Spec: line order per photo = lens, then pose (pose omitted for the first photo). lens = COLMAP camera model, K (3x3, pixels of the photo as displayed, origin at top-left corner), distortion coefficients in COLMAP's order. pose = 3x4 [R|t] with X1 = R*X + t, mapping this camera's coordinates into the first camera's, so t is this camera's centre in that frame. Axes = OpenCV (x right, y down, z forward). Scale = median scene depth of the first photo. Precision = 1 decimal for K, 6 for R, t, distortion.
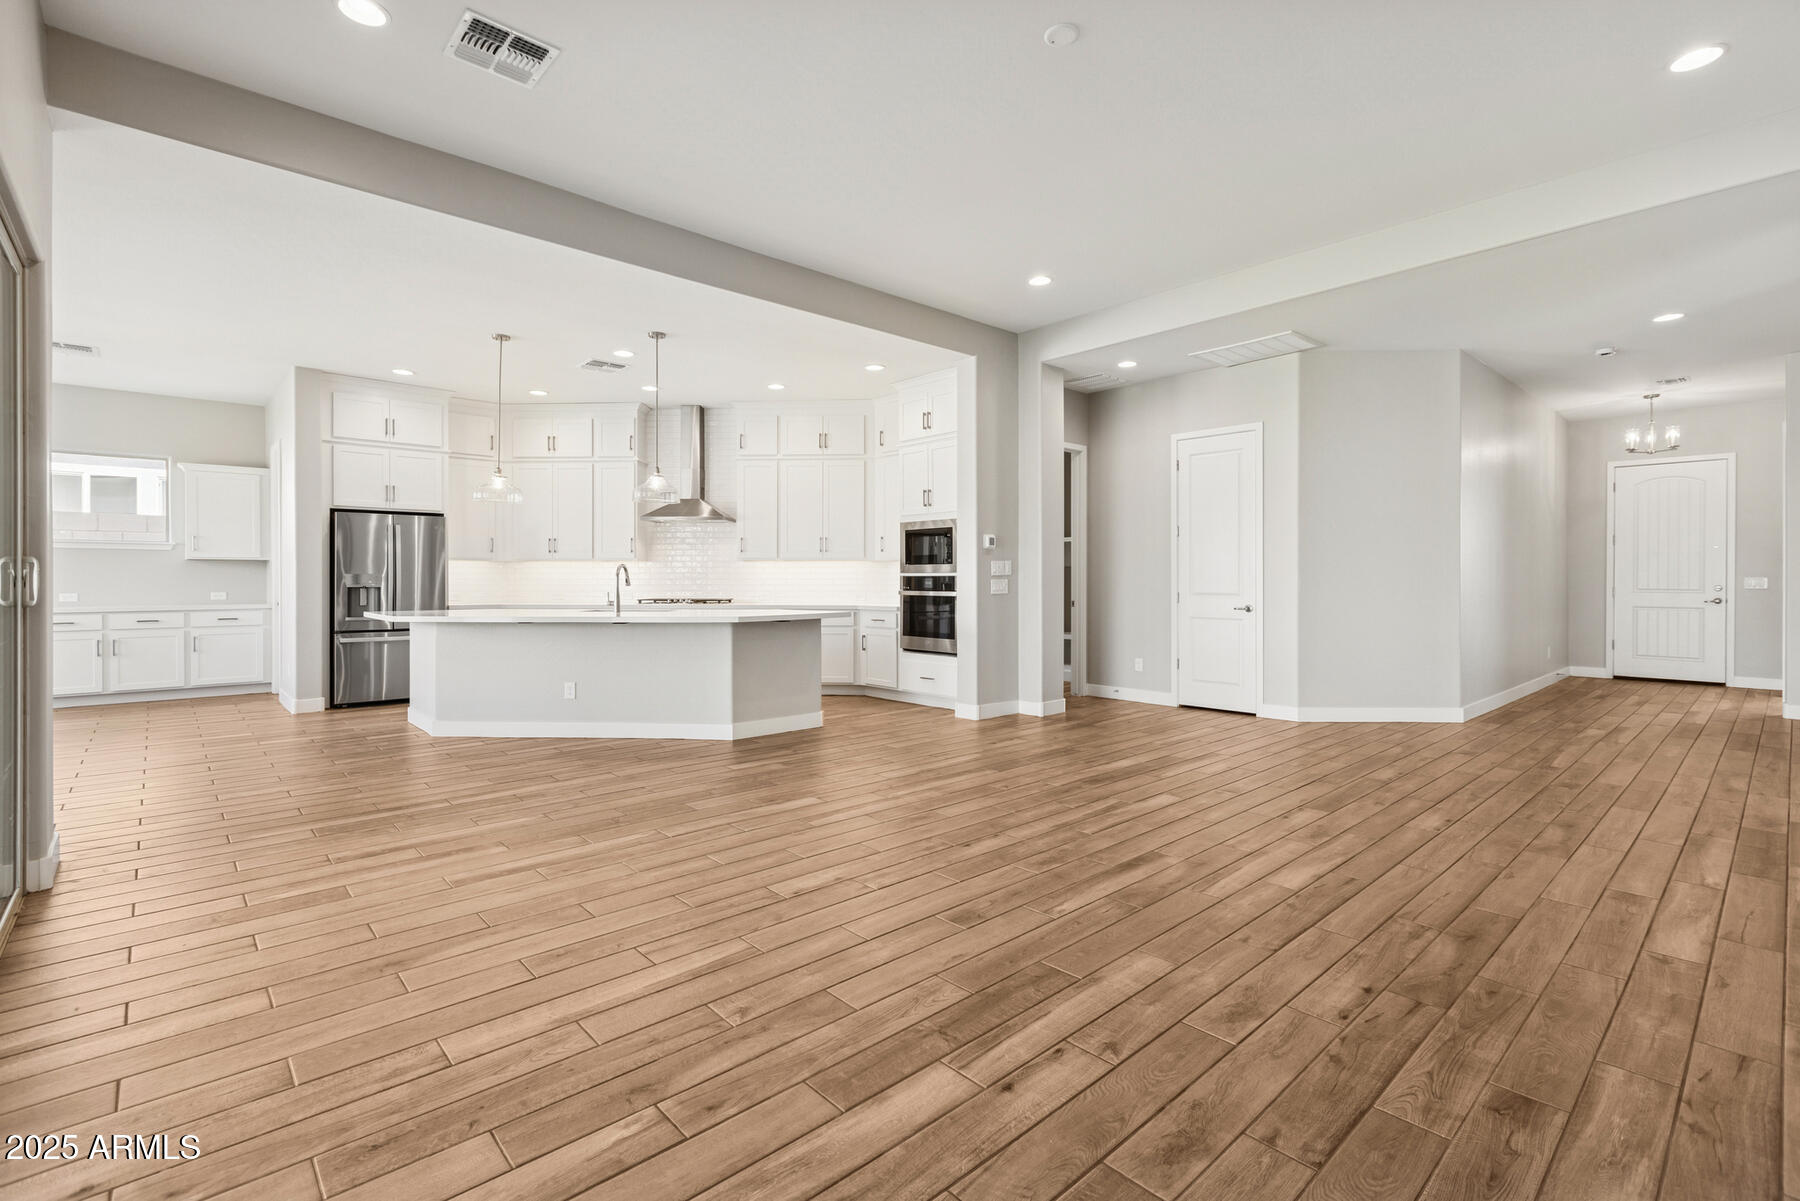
lens RADIAL K [[811.8, 0, 890.5], [0, 811.8, 580.1], [0, 0, 1]] dist [0.000374, -0.000006]
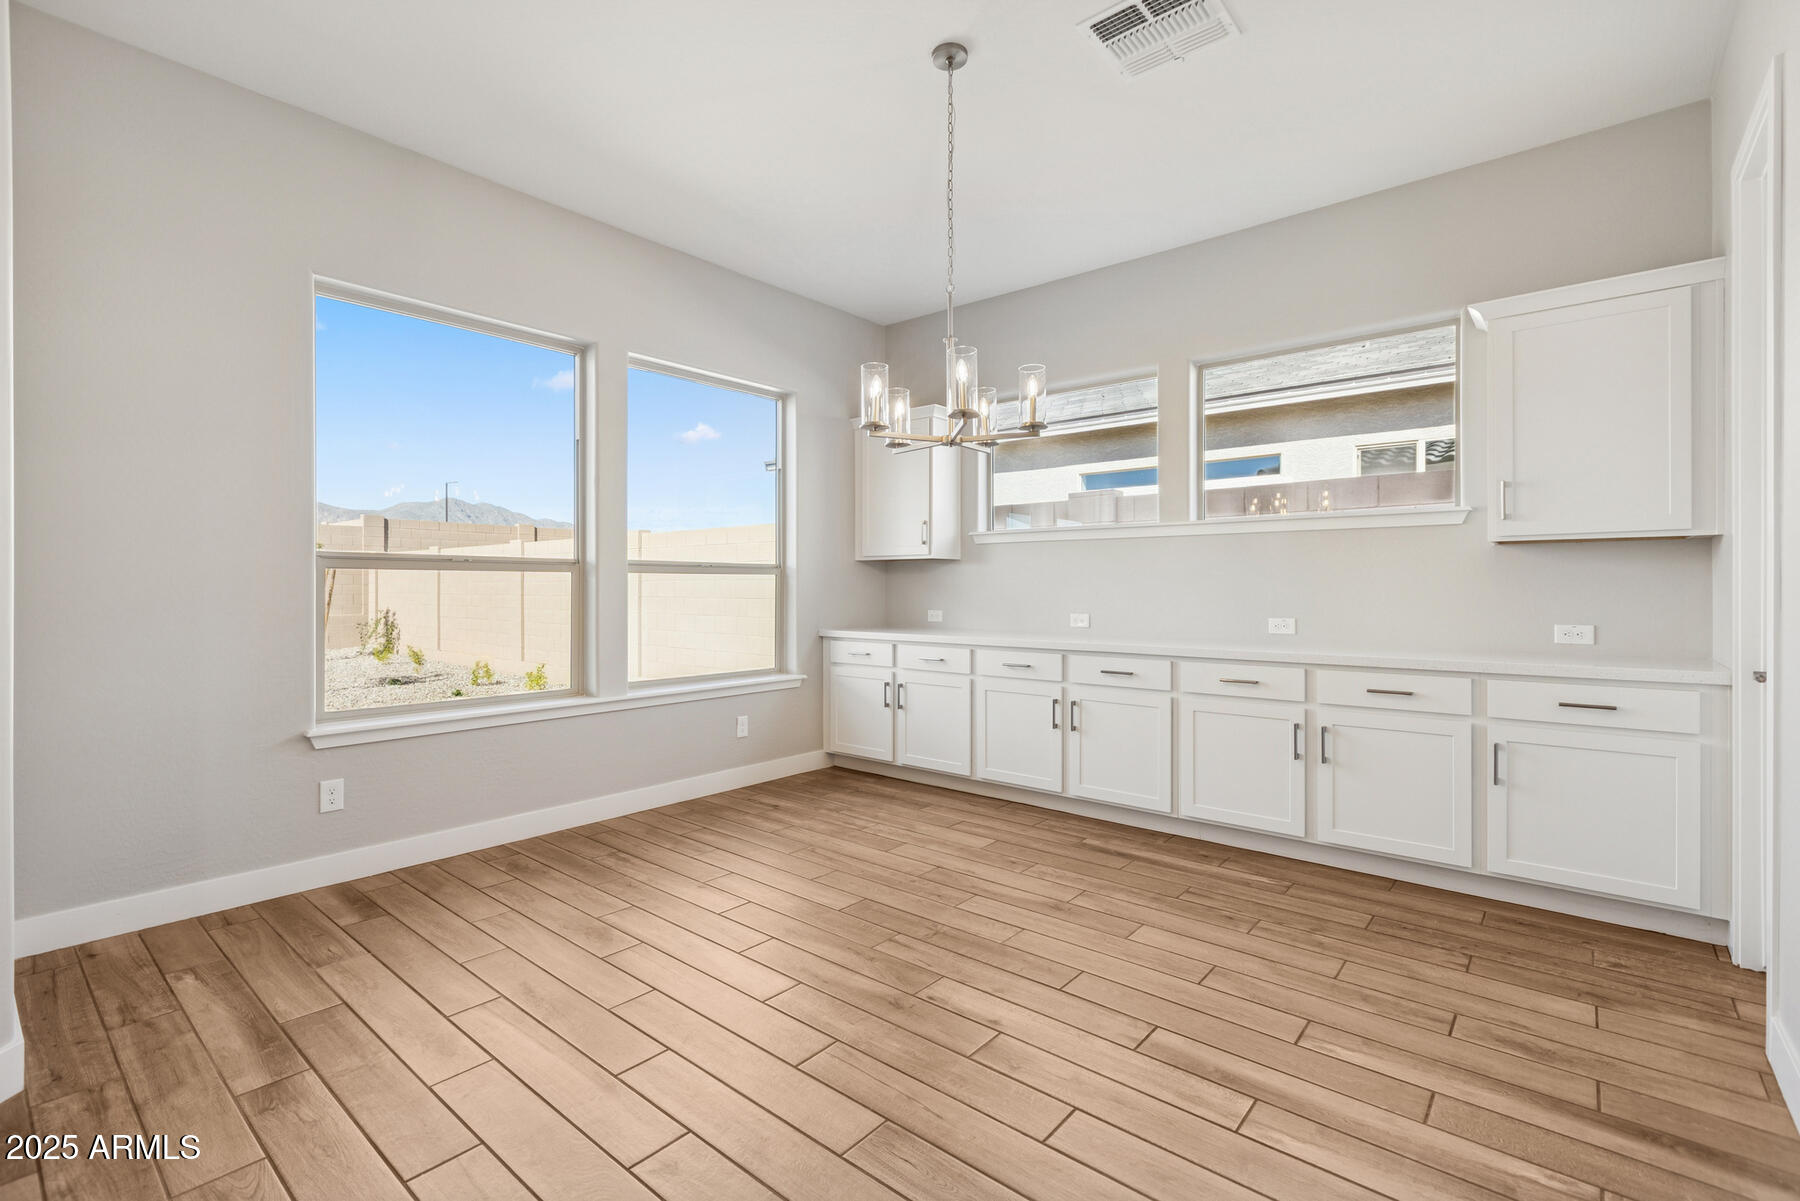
lens RADIAL K [[806.4, 0, 889.3], [0, 806.4, 590.8], [0, 0, 1]] dist [0.001381, -0.000378]
pose [[0.127018, 0.003773, -0.991893, -0.528746], [-0.002998, 0.999990, 0.003420, -0.001887], [0.991896, 0.002540, 0.127028, 0.682088]]
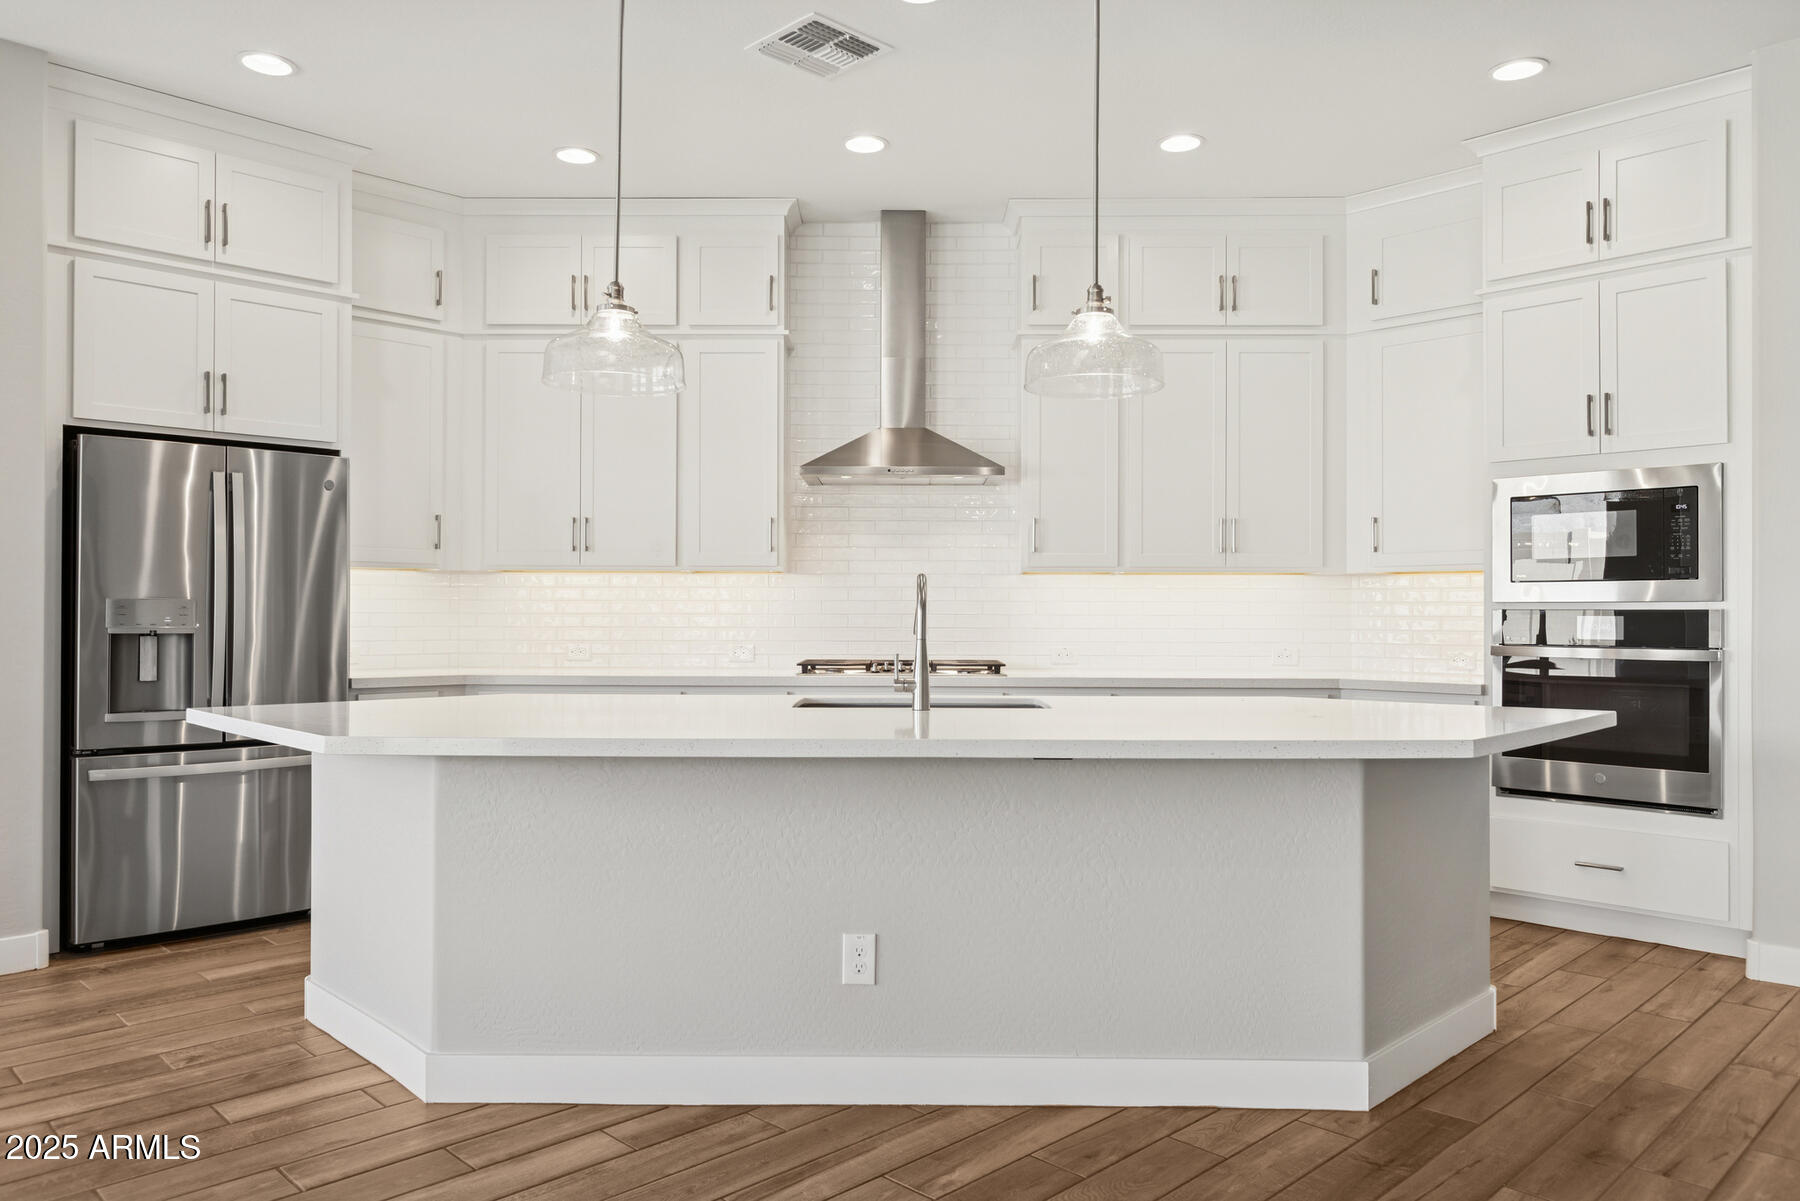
lens RADIAL K [[1230.0, 0, 896.0], [0, 1230.0, 608.8], [0, 0, 1]] dist [-0.004555, 0.001127]
pose [[0.999072, 0.003549, 0.042931, -0.310794], [-0.003306, 0.999978, -0.005742, -0.000801], [-0.042950, 0.005595, 0.999062, 0.391783]]
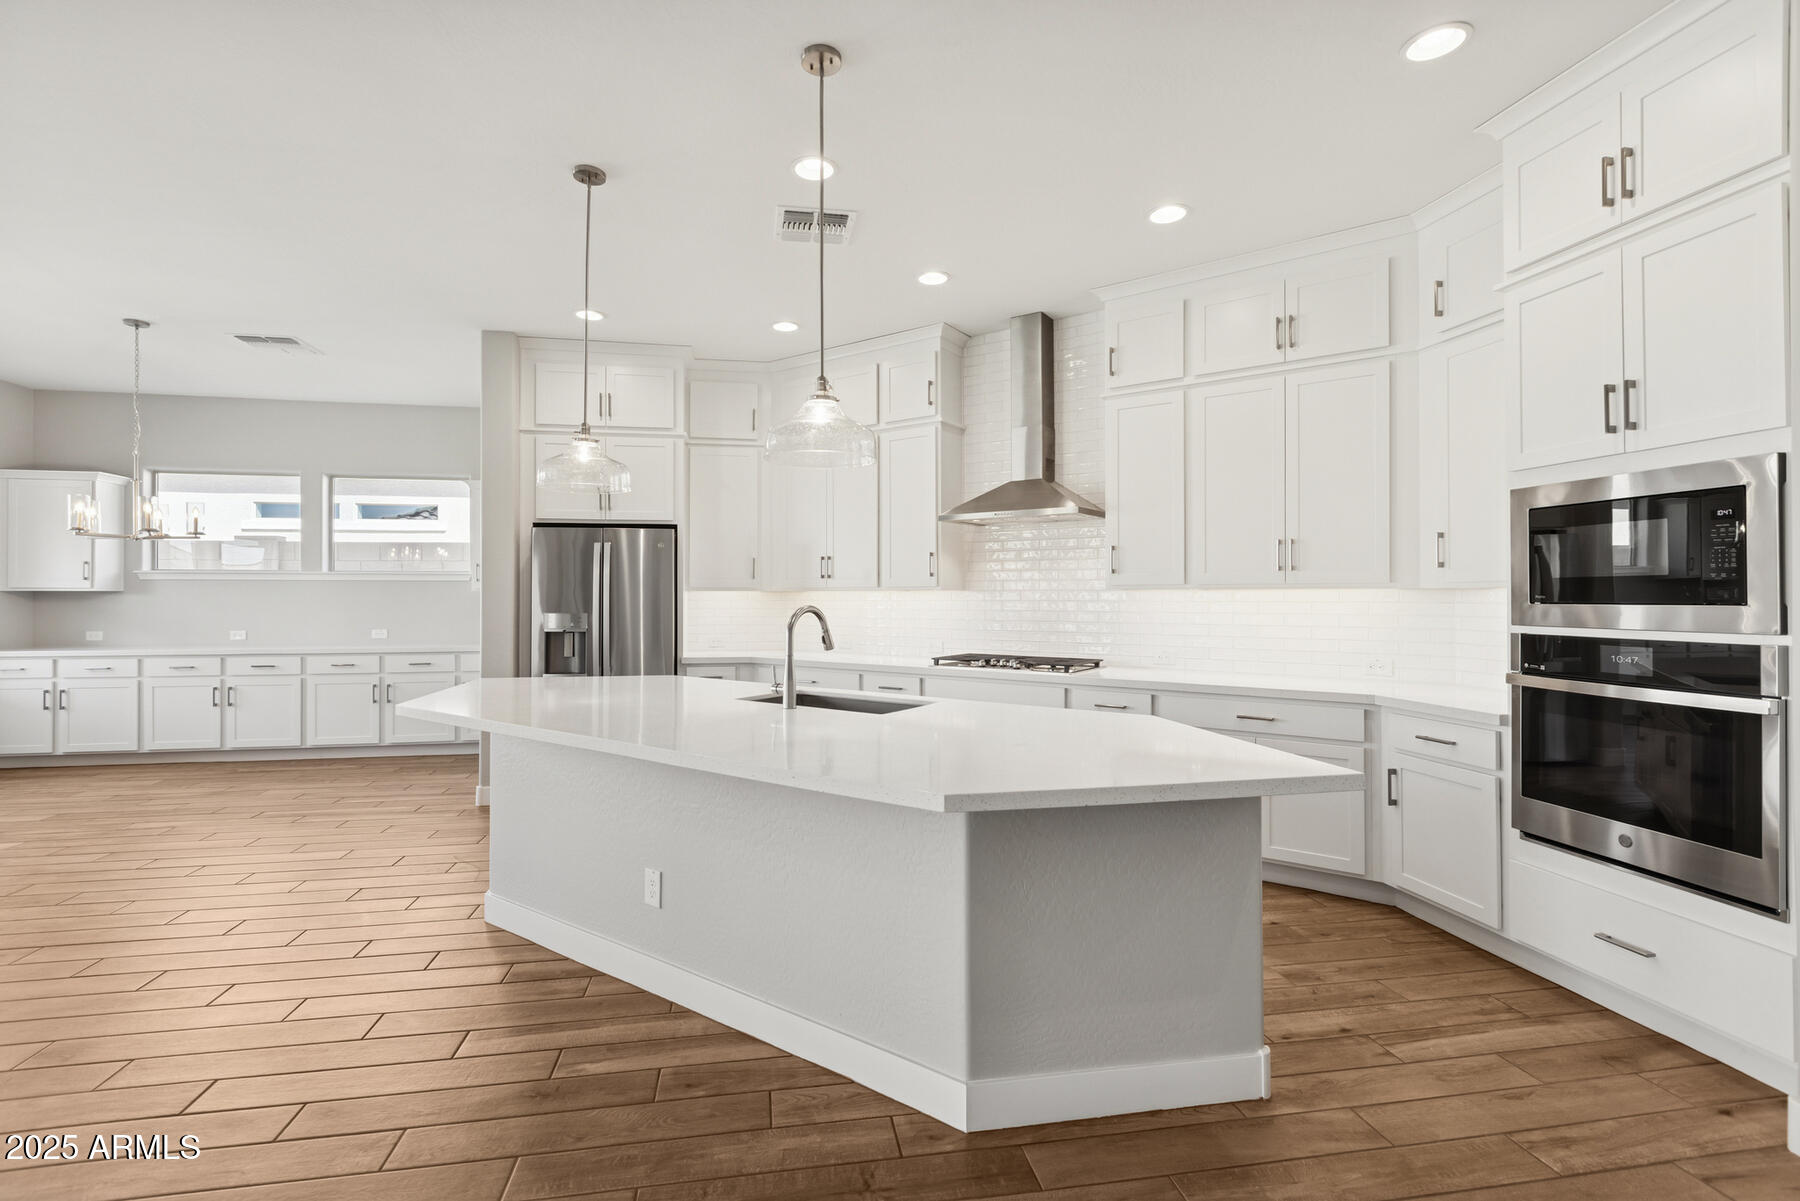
lens RADIAL K [[806.4, 0, 889.3], [0, 806.4, 590.8], [0, 0, 1]] dist [0.001381, -0.000378]
pose [[0.846705, -0.003008, -0.532054, -0.032178], [-0.001029, 0.999973, -0.007291, -0.020985], [0.532062, 0.006721, 0.846679, 0.530080]]
